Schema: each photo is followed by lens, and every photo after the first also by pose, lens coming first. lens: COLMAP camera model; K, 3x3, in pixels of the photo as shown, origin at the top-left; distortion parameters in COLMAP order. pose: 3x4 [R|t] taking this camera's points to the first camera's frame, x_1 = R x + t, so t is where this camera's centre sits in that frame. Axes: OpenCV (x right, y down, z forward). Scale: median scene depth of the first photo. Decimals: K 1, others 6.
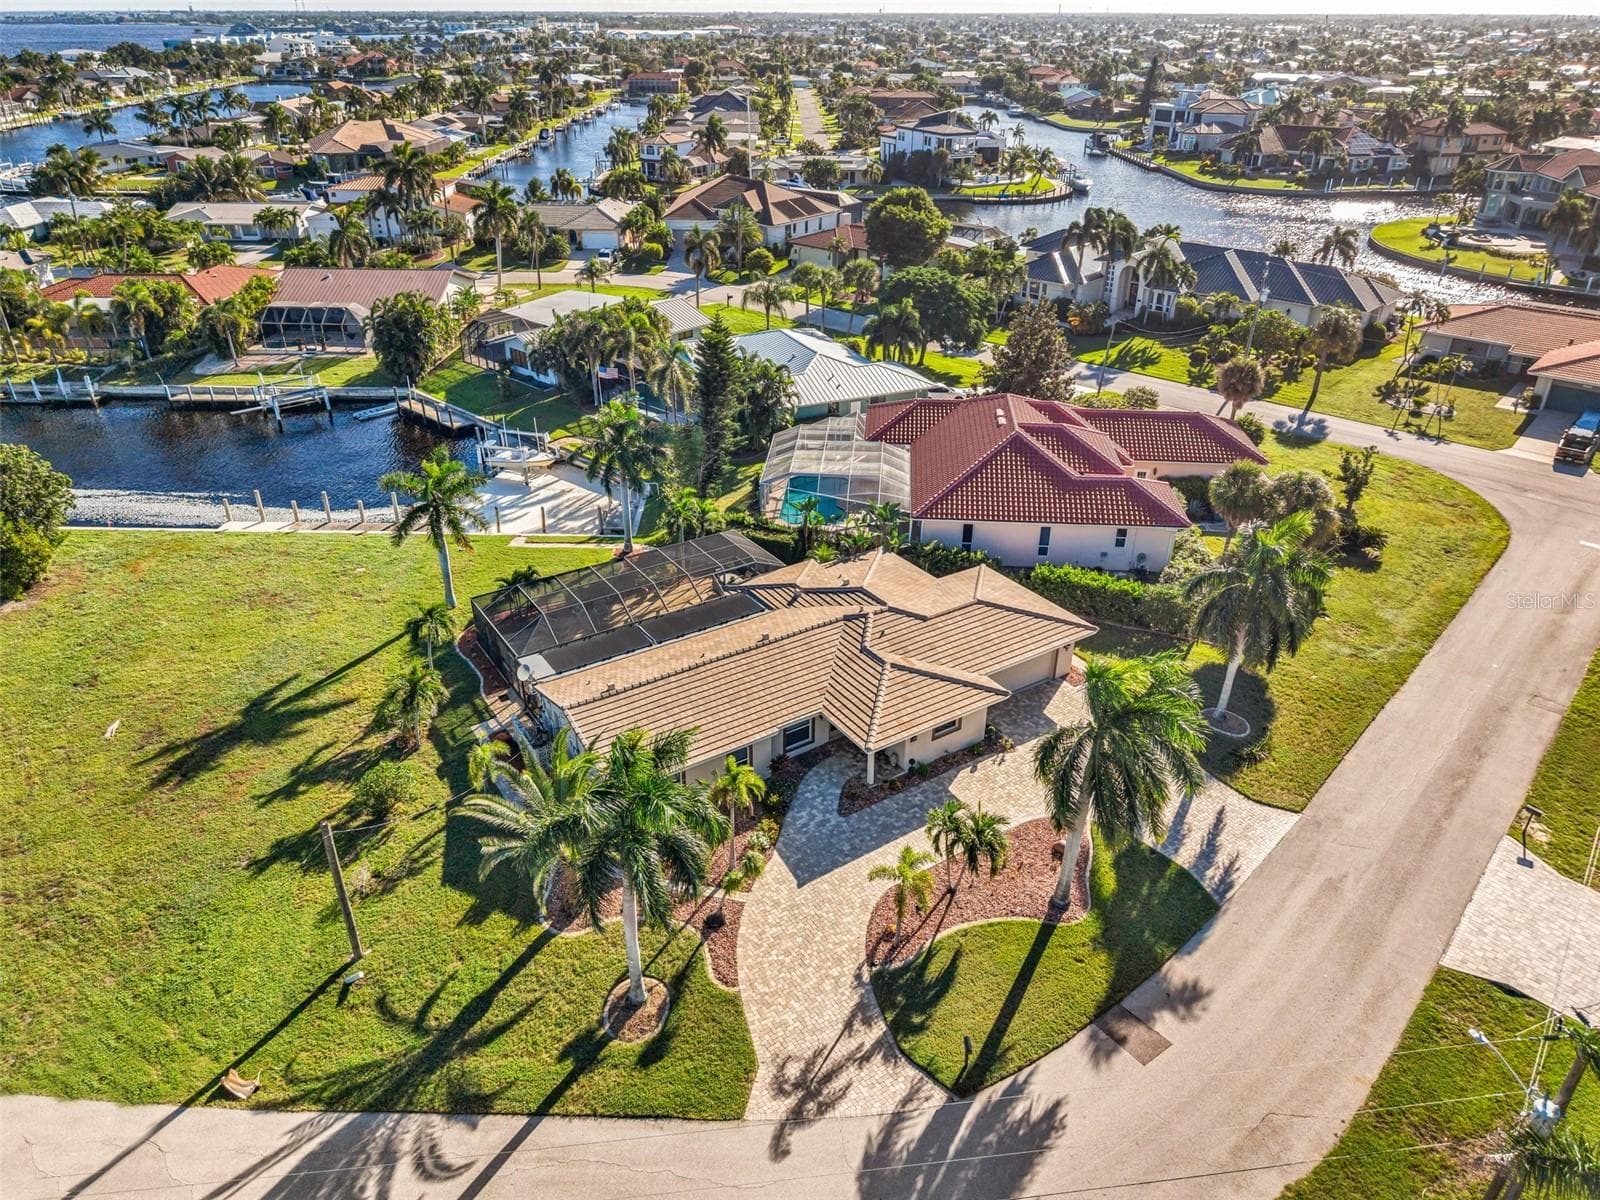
lens RADIAL K [[1073.2, 0, 800.0], [0, 1073.2, 600.0], [0, 0, 1]] dist [0.034569, -0.041279]
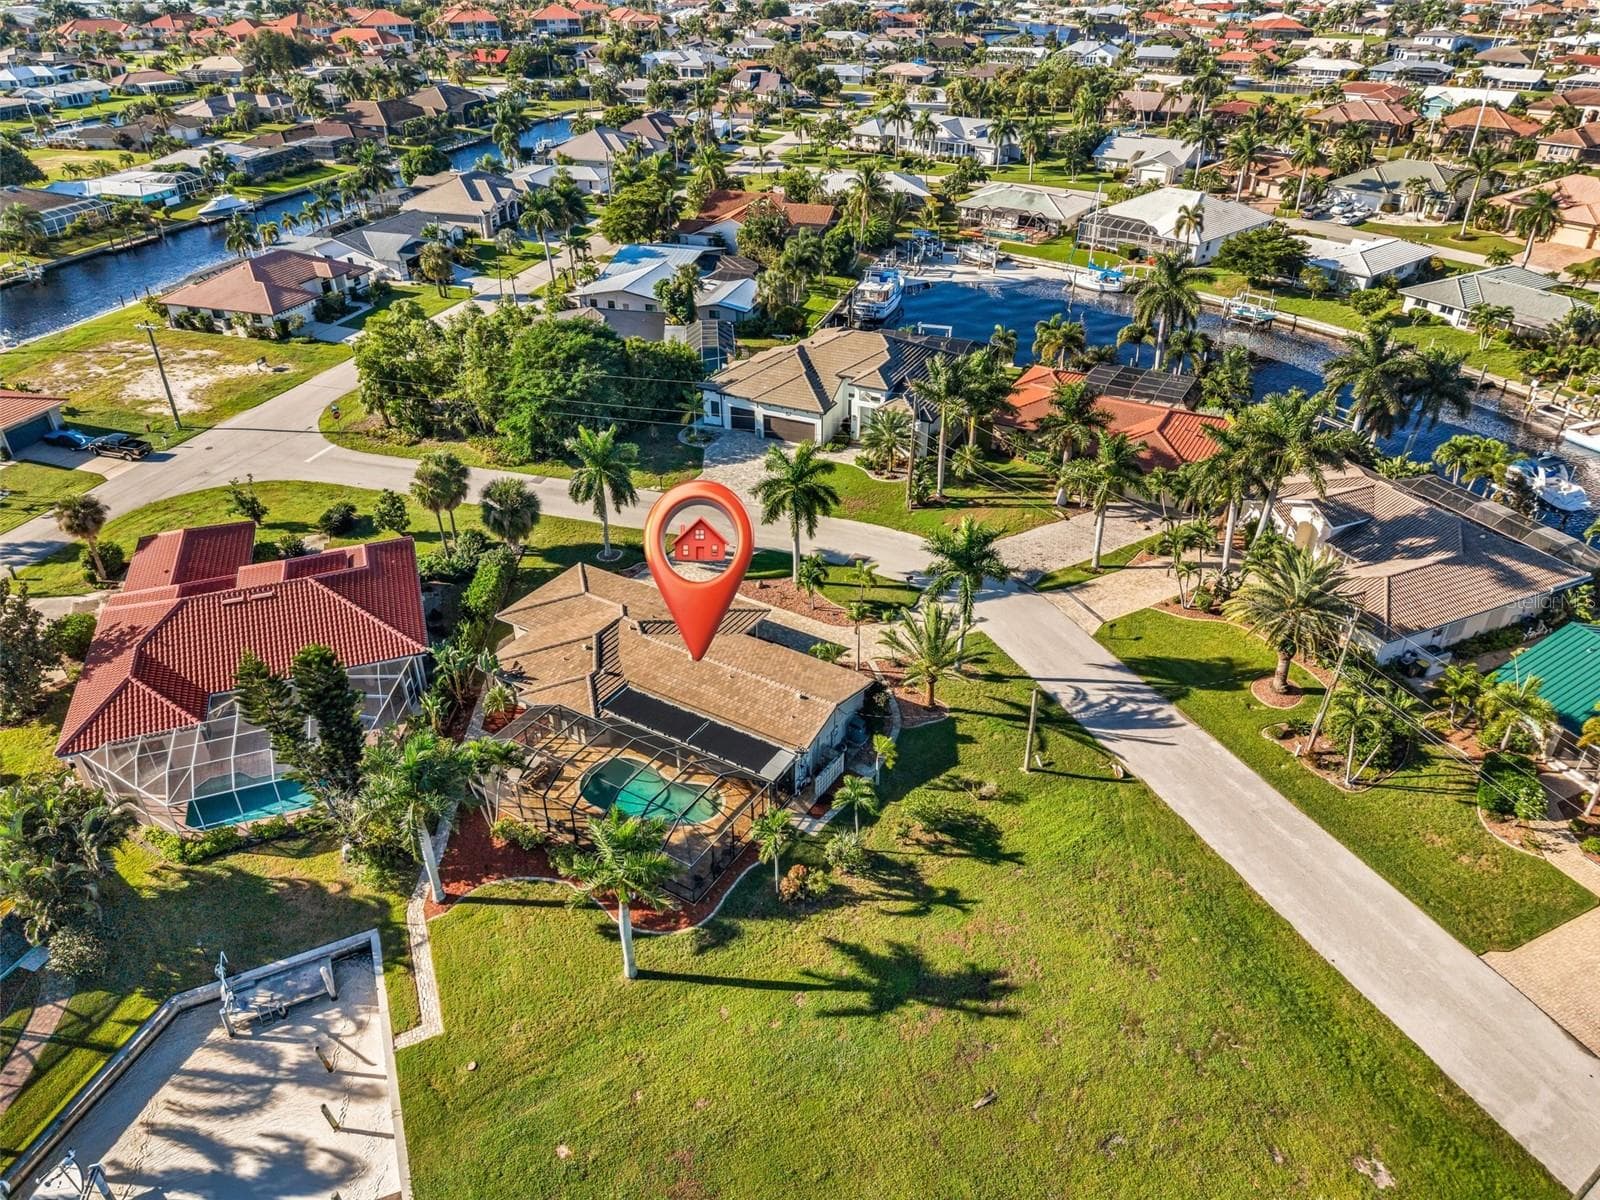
lens RADIAL K [[1073.2, 0, 800.0], [0, 1073.2, 600.0], [0, 0, 1]] dist [0.034569, -0.041279]
pose [[-0.432786, -0.487054, 0.758601, -1.176503], [0.433594, 0.625303, 0.648839, -0.897158], [-0.790375, 0.609733, -0.059439, 1.033781]]
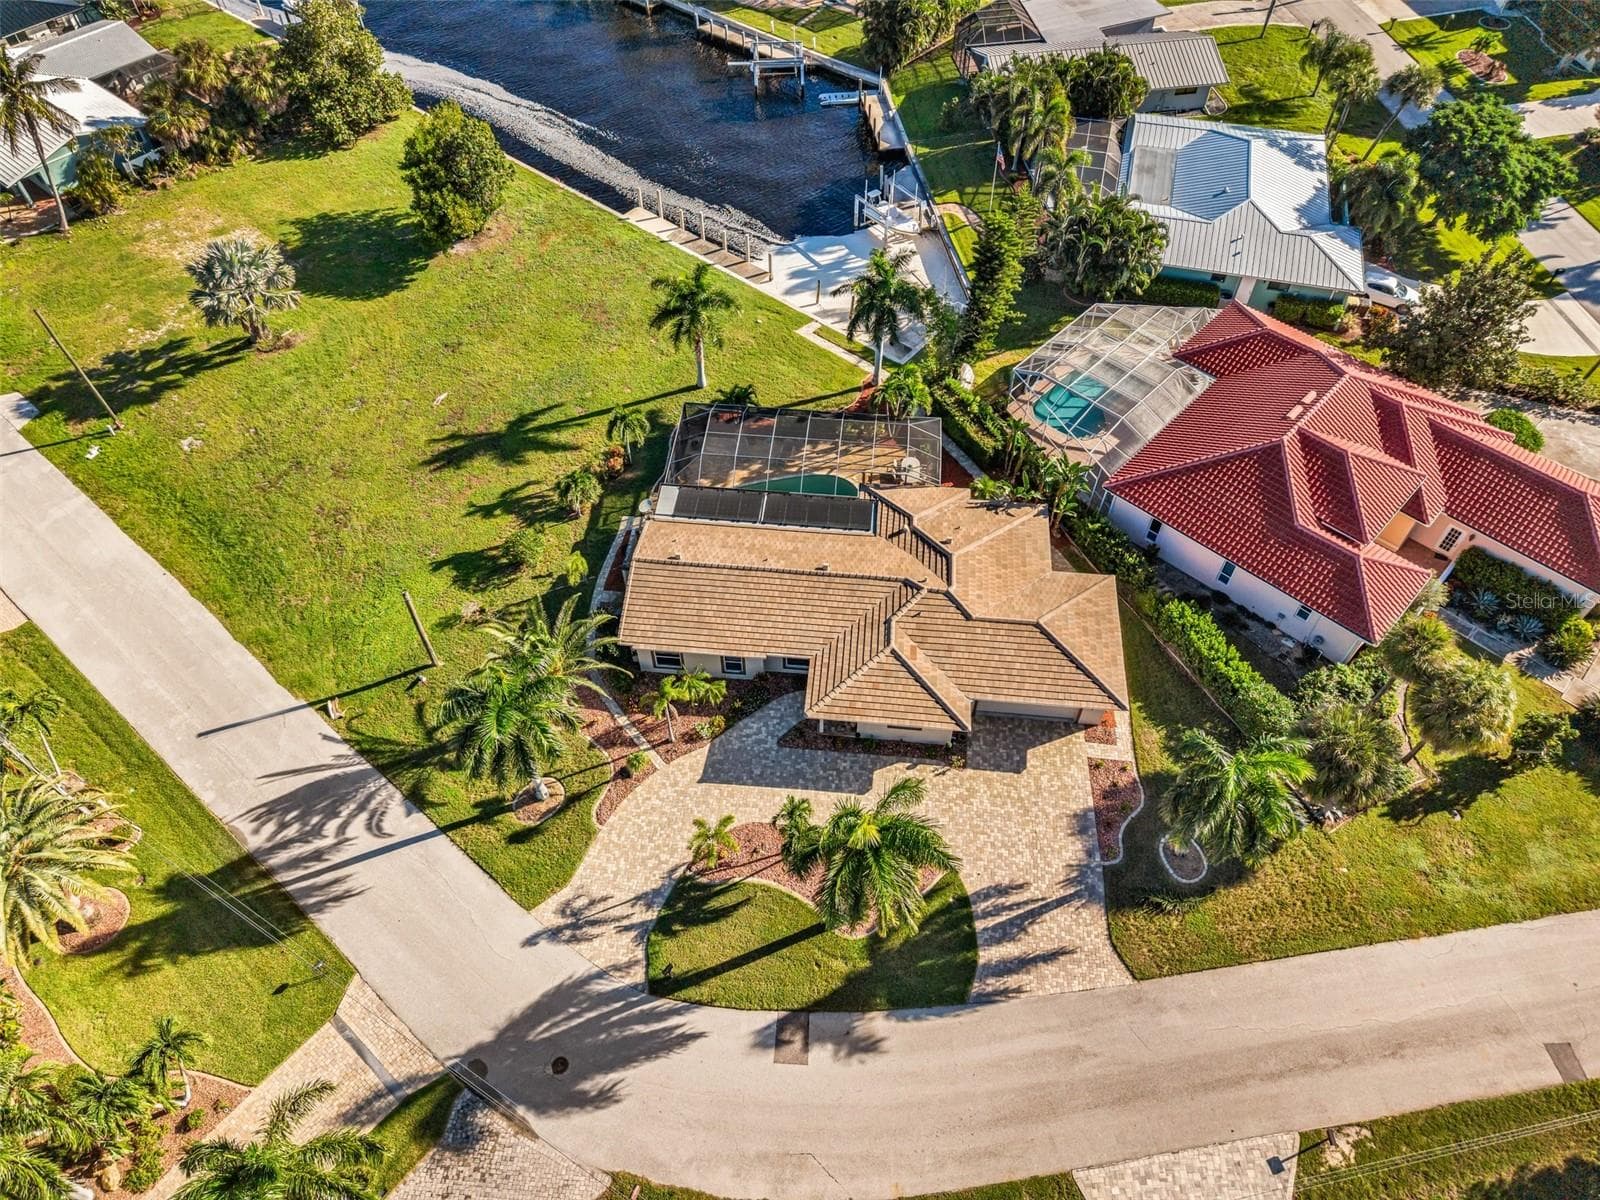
lens RADIAL K [[1073.2, 0, 800.0], [0, 1073.2, 600.0], [0, 0, 1]] dist [0.034569, -0.041279]
pose [[0.779357, 0.488550, -0.392328, 0.448481], [-0.295076, 0.838535, 0.458028, -0.491353], [0.552750, -0.241201, 0.797677, 0.094242]]
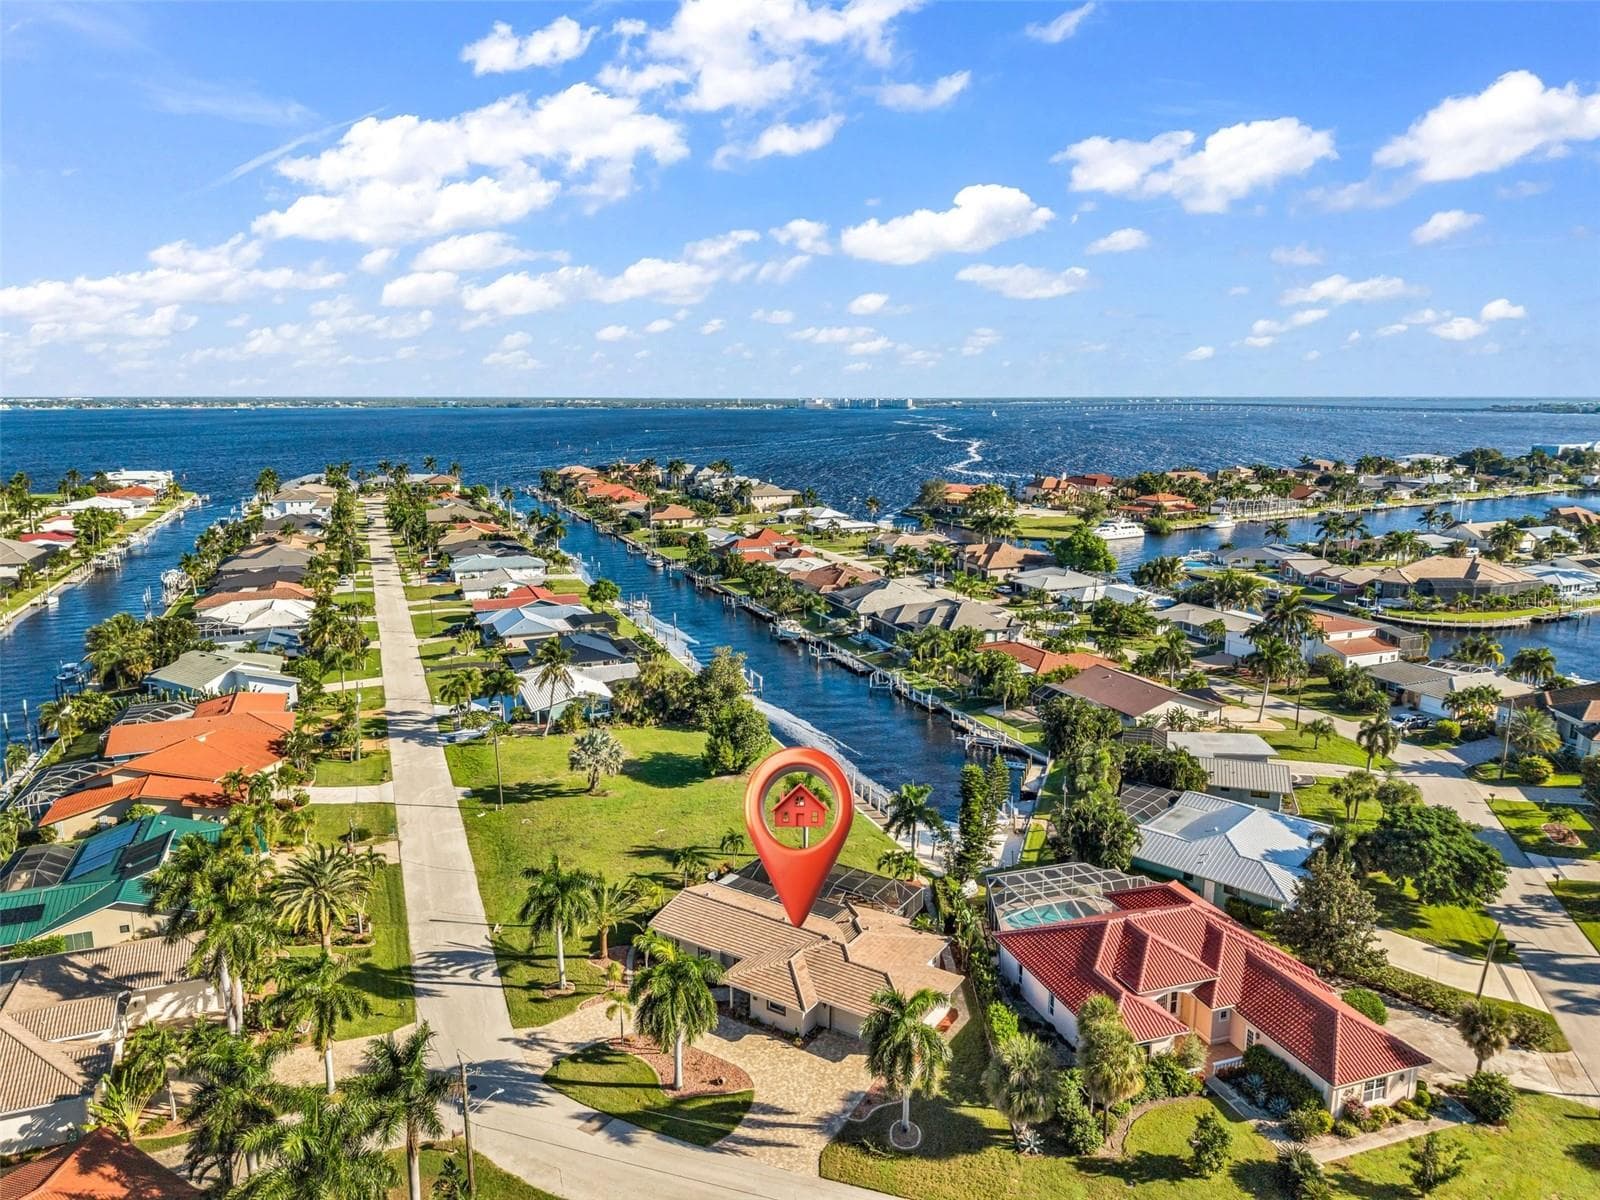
lens RADIAL K [[1073.2, 0, 800.0], [0, 1073.2, 600.0], [0, 0, 1]] dist [0.034569, -0.041279]
pose [[0.398703, 0.172111, -0.900785, 1.625706], [-0.441015, 0.897185, -0.023778, -0.444699], [0.804078, 0.406740, 0.433614, 0.059791]]
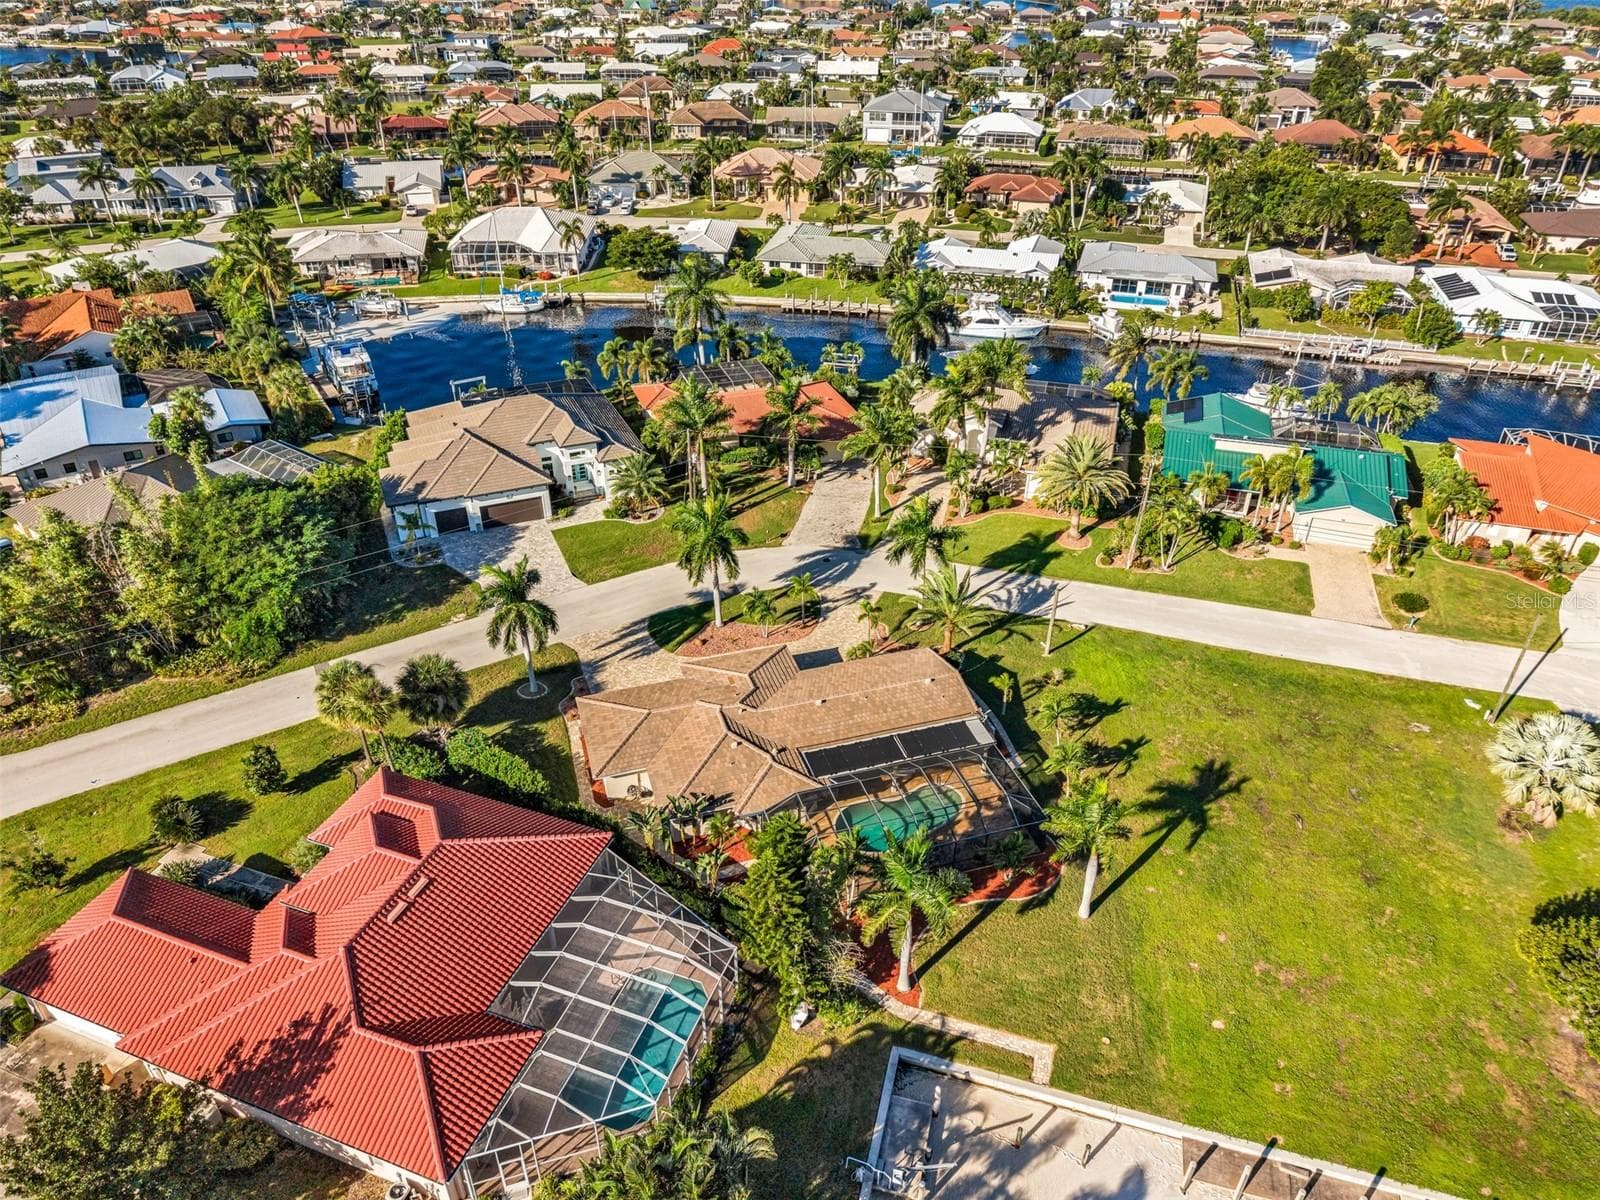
lens RADIAL K [[1053.7, 0, 802.3], [0, 1053.7, 642.7], [0, 0, 1]] dist [0.018387, -0.013891]
pose [[-0.966035, -0.161792, 0.201494, -0.302963], [0.106417, 0.461476, 0.880747, -1.342102], [-0.235482, 0.872275, -0.428585, 1.695249]]
